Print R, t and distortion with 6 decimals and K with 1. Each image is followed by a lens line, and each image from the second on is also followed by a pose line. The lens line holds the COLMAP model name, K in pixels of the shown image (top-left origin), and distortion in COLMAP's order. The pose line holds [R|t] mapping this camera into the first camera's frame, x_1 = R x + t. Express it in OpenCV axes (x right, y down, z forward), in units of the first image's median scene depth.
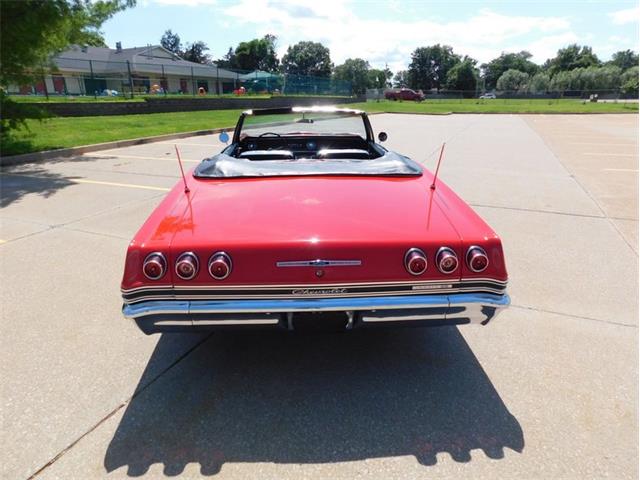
lens RADIAL K [[426.5, 0, 315.7], [0, 426.5, 238.9], [0, 0, 1]] dist [-0.067680, 0.051900]
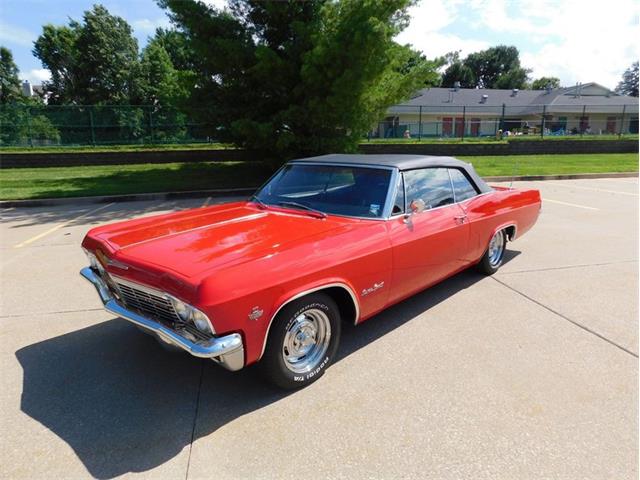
lens RADIAL K [[426.5, 0, 315.7], [0, 426.5, 238.9], [0, 0, 1]] dist [-0.067680, 0.051900]
pose [[0.552730, 0.176936, -0.814361, 0.086135], [-0.248323, 0.967778, 0.041725, -0.017798], [0.795503, 0.179162, 0.578857, 0.049464]]
